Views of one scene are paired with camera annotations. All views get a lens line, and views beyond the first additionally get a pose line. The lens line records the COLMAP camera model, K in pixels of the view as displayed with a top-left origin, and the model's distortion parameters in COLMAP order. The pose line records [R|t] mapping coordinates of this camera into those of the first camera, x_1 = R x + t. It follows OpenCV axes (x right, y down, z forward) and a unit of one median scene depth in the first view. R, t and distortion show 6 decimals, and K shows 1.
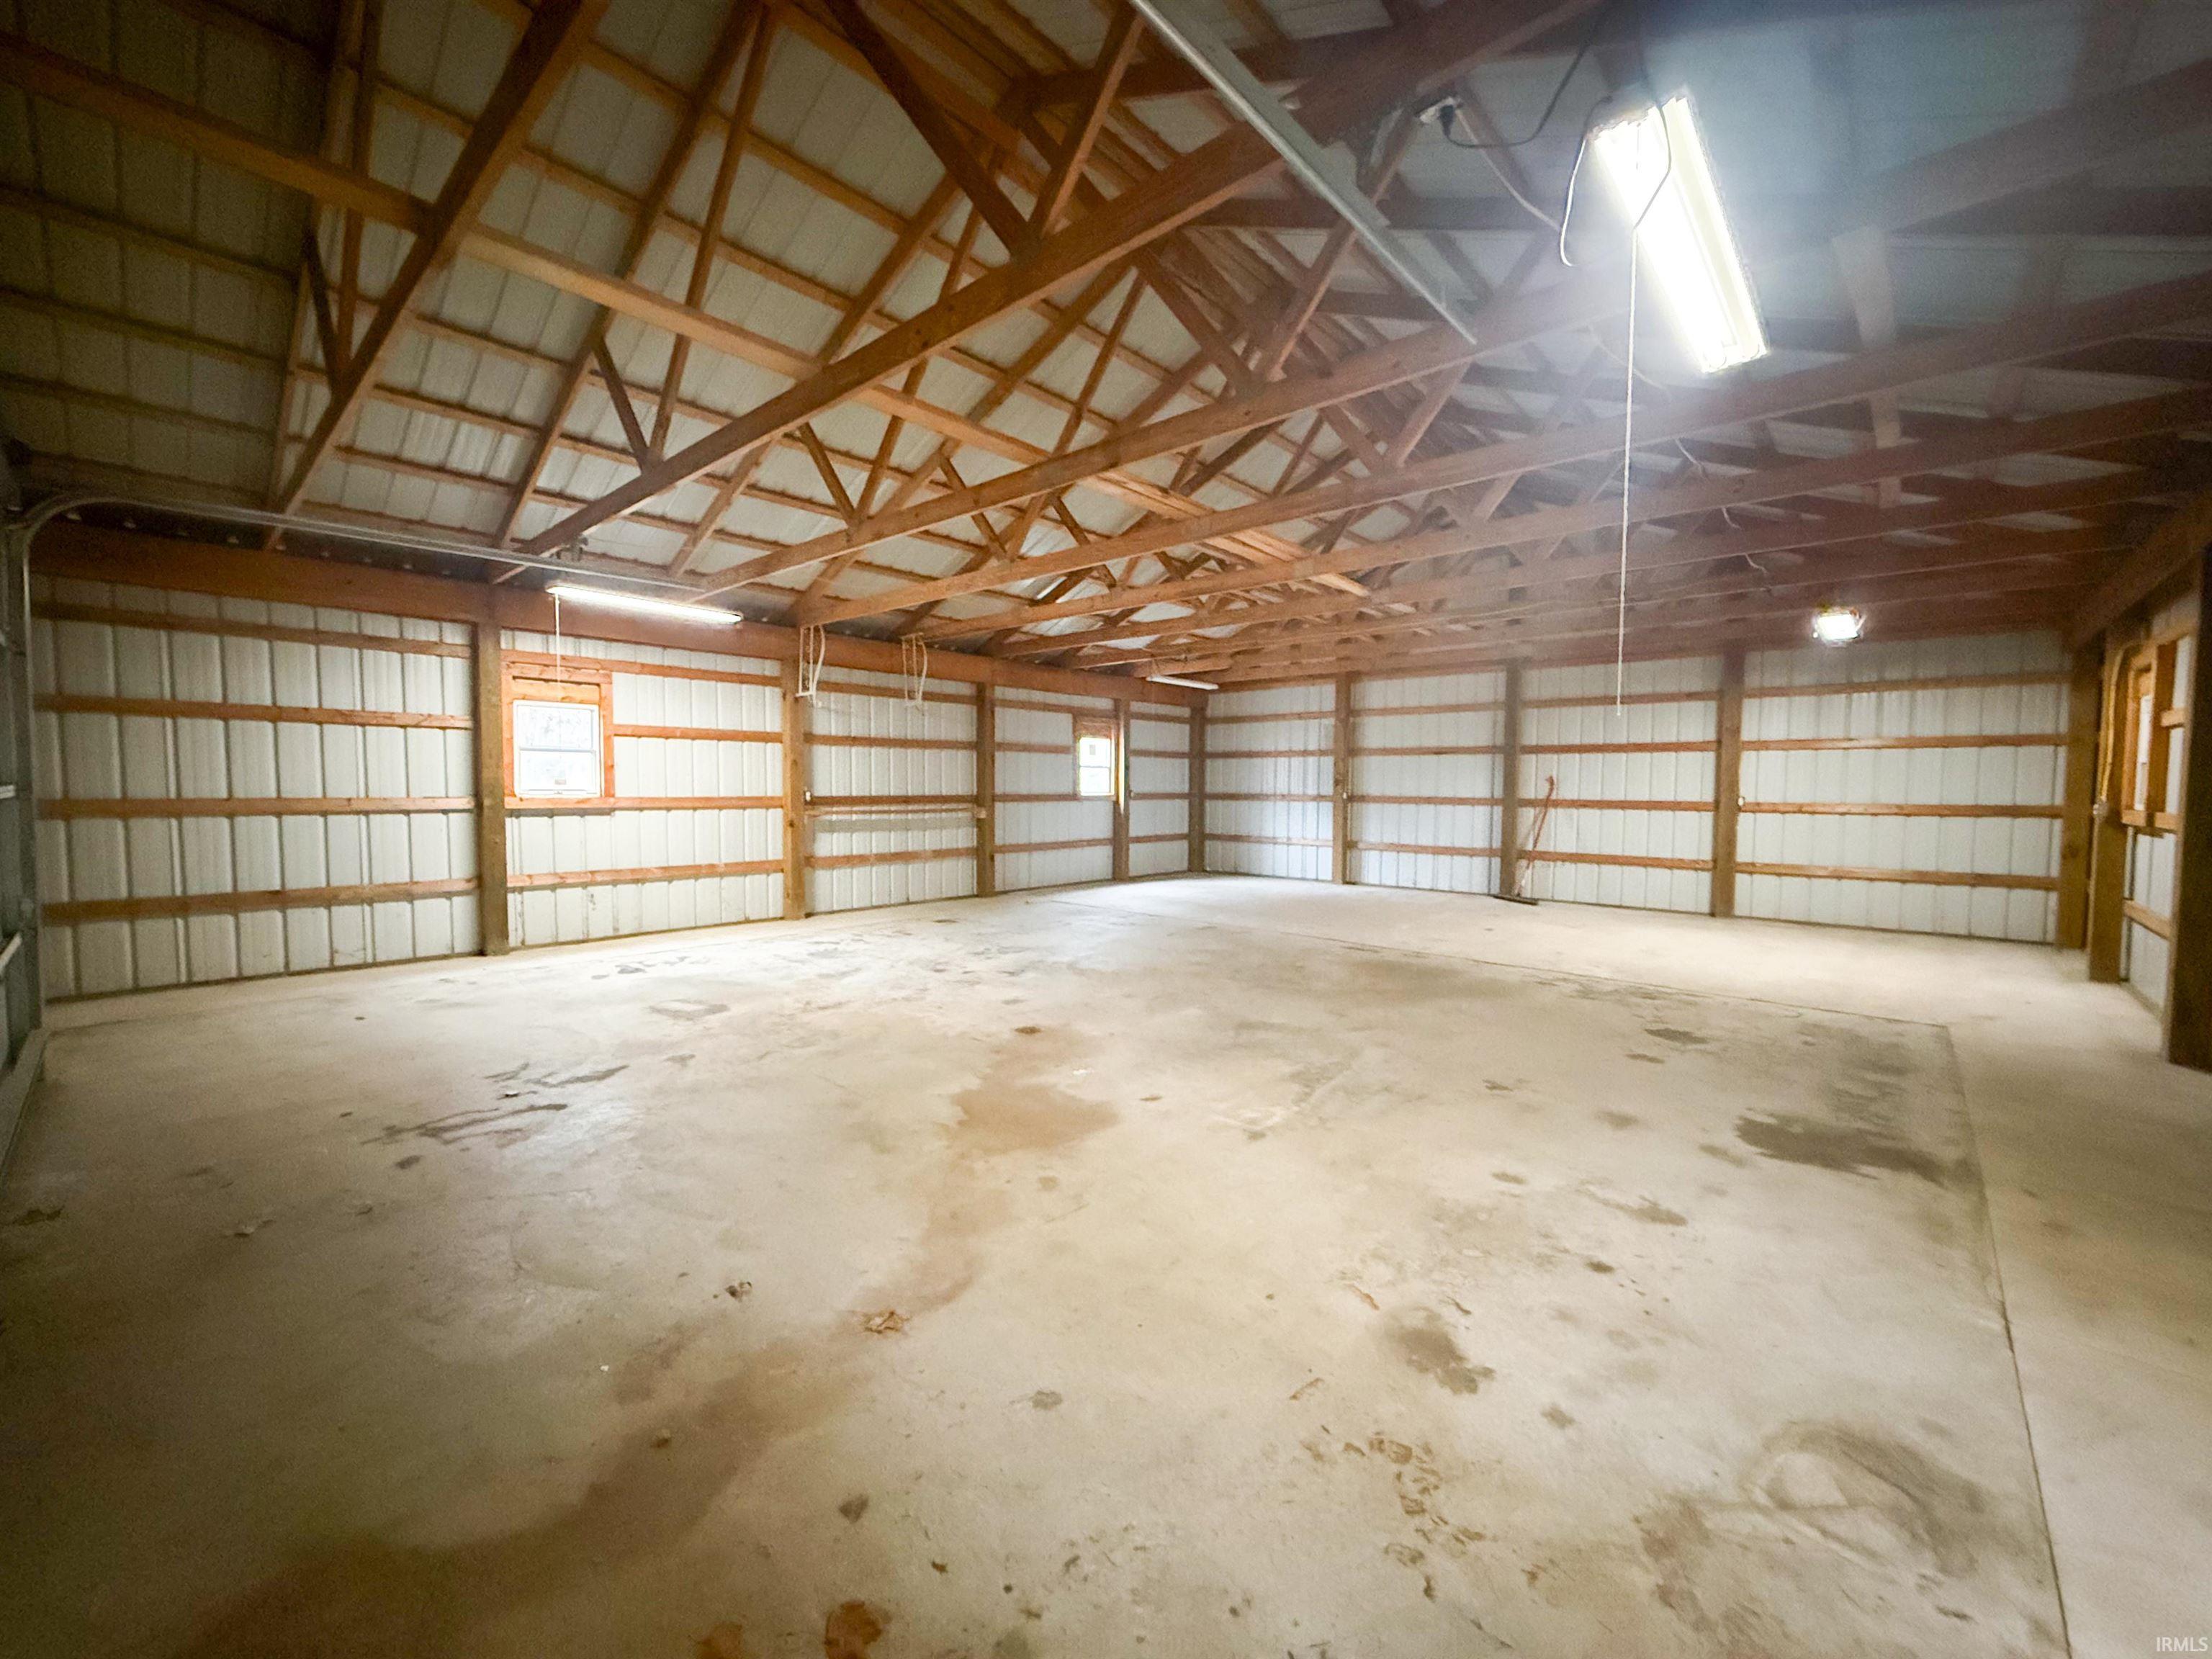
lens RADIAL K [[877.9, 0, 1102.7], [0, 877.9, 826.9], [0, 0, 1]] dist [-0.001947, 0.000309]
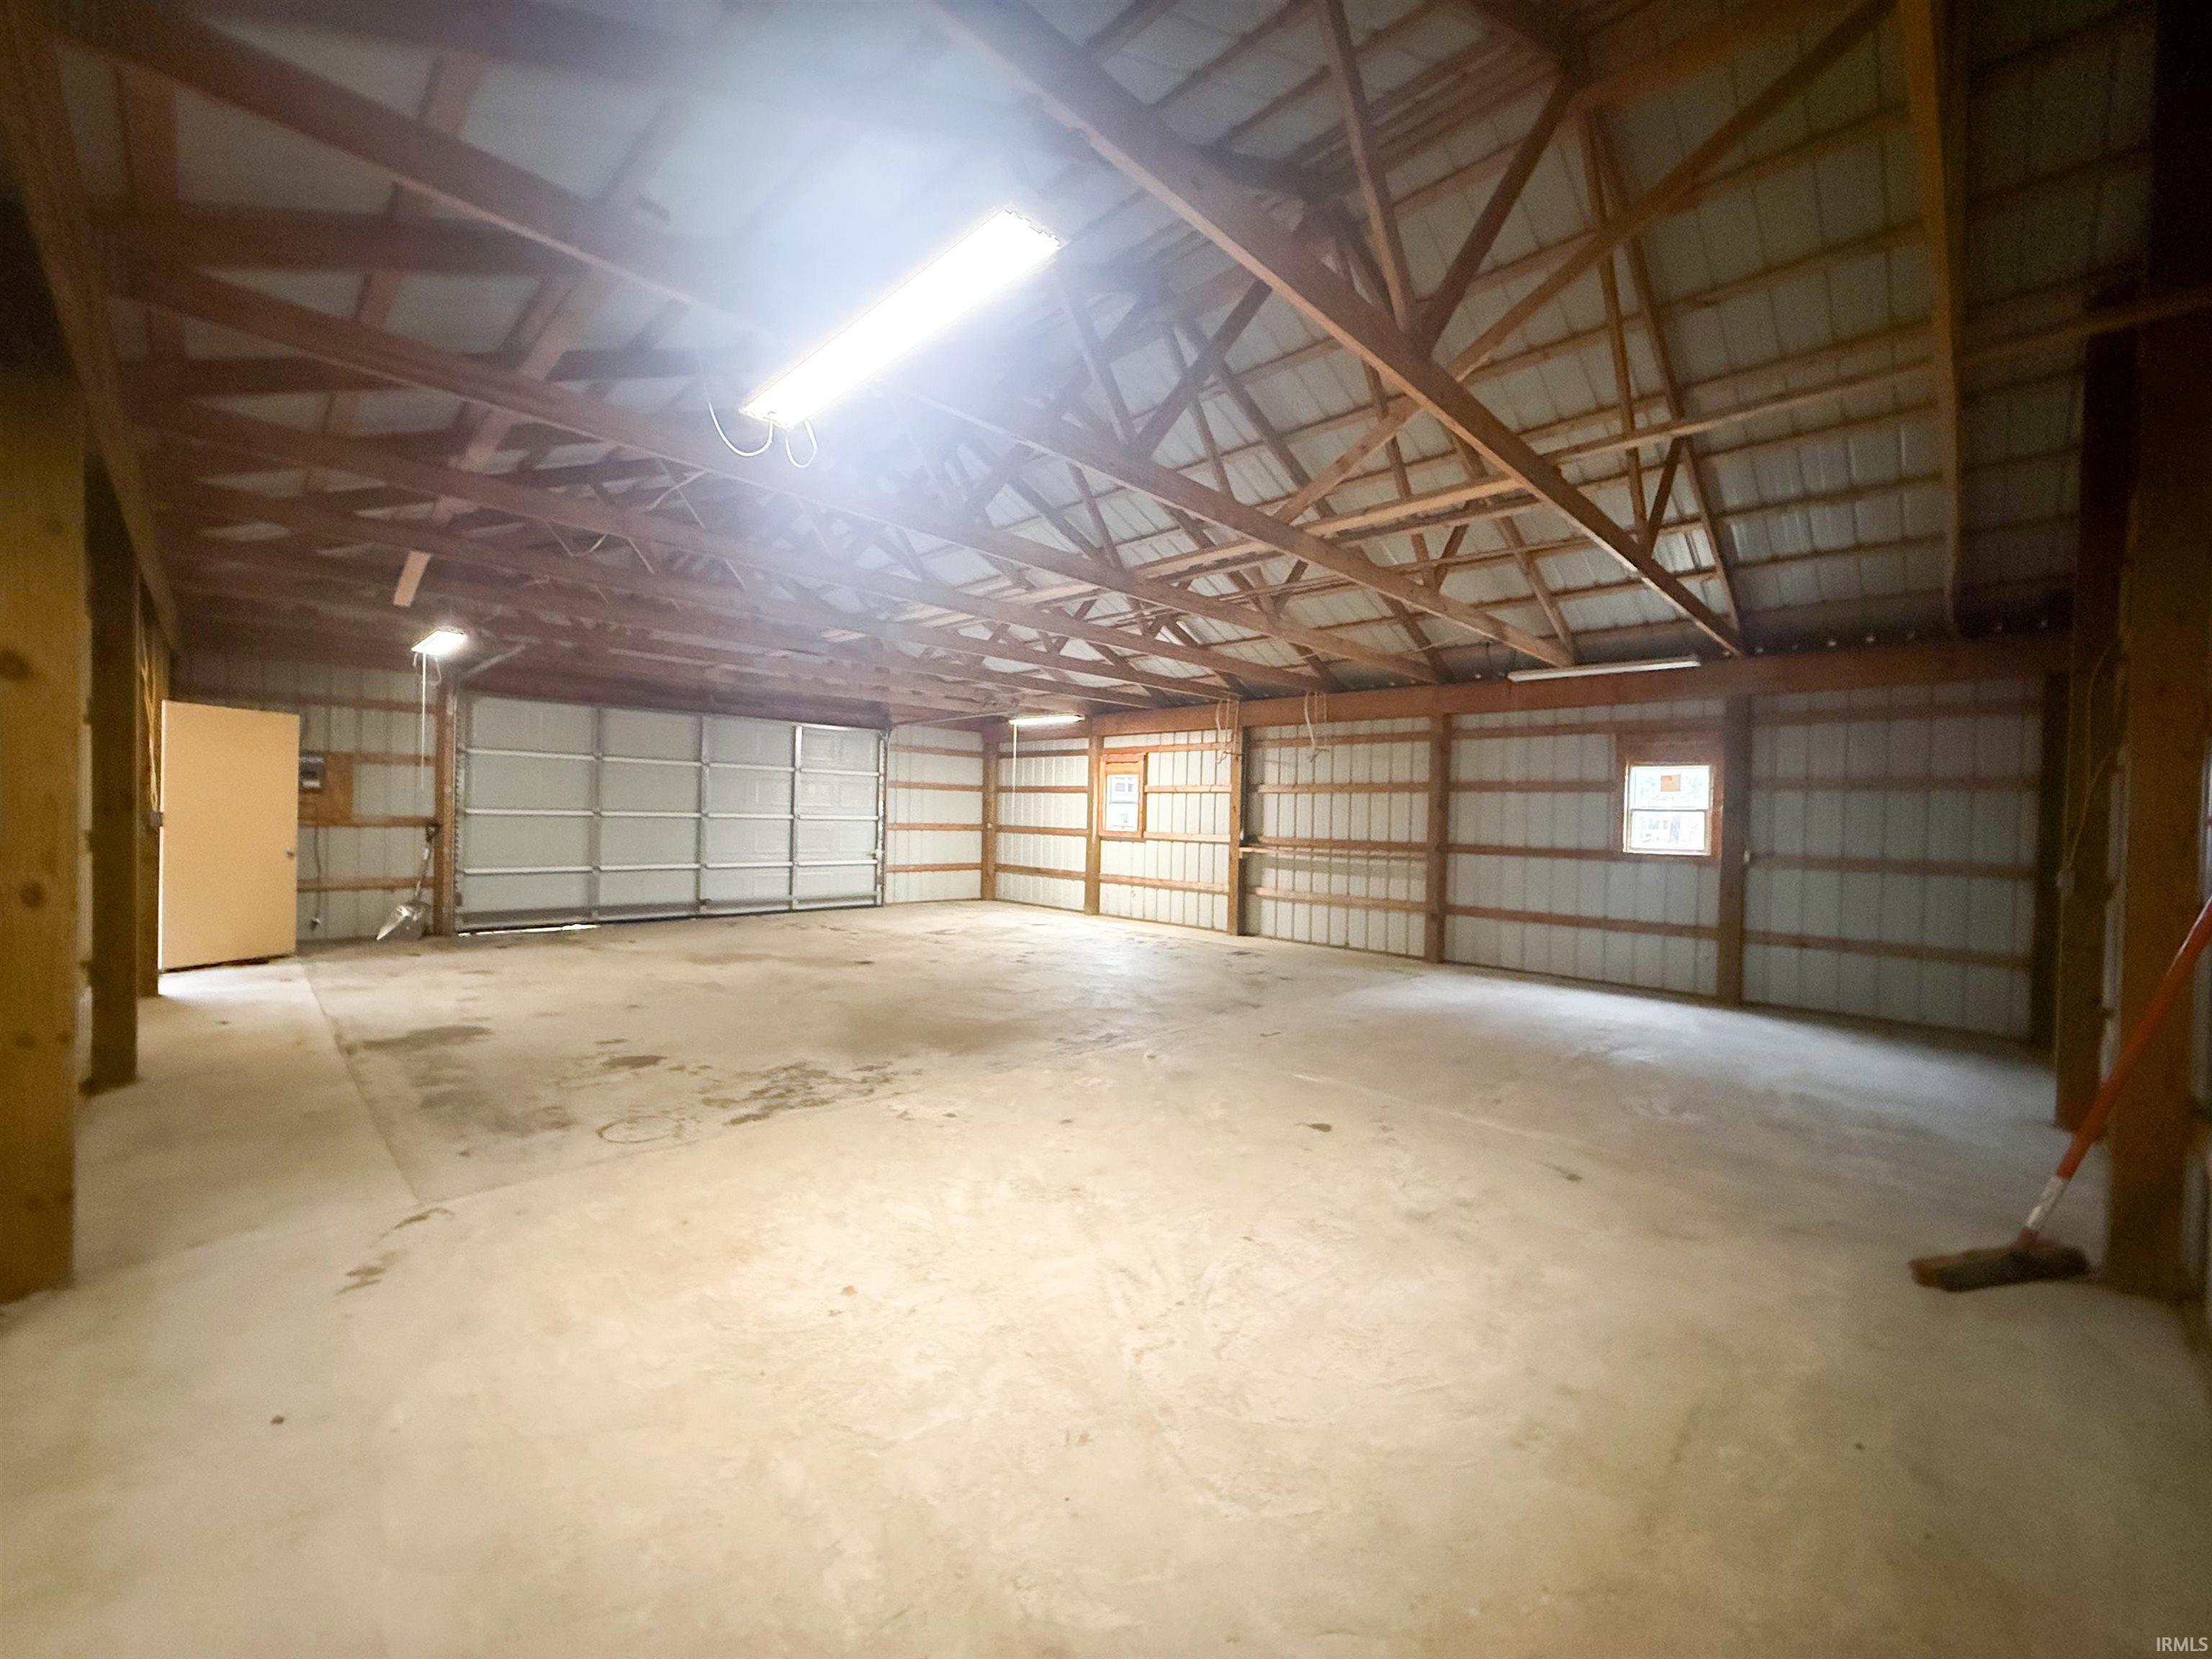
lens RADIAL K [[877.9, 0, 1101.3], [0, 877.9, 834.7], [0, 0, 1]] dist [-0.001947, 0.000309]
pose [[-0.037925, 0.014753, -0.999172, 1.026278], [-0.071630, 0.997279, 0.017444, -0.050221], [0.996710, 0.072232, -0.036765, 0.974525]]
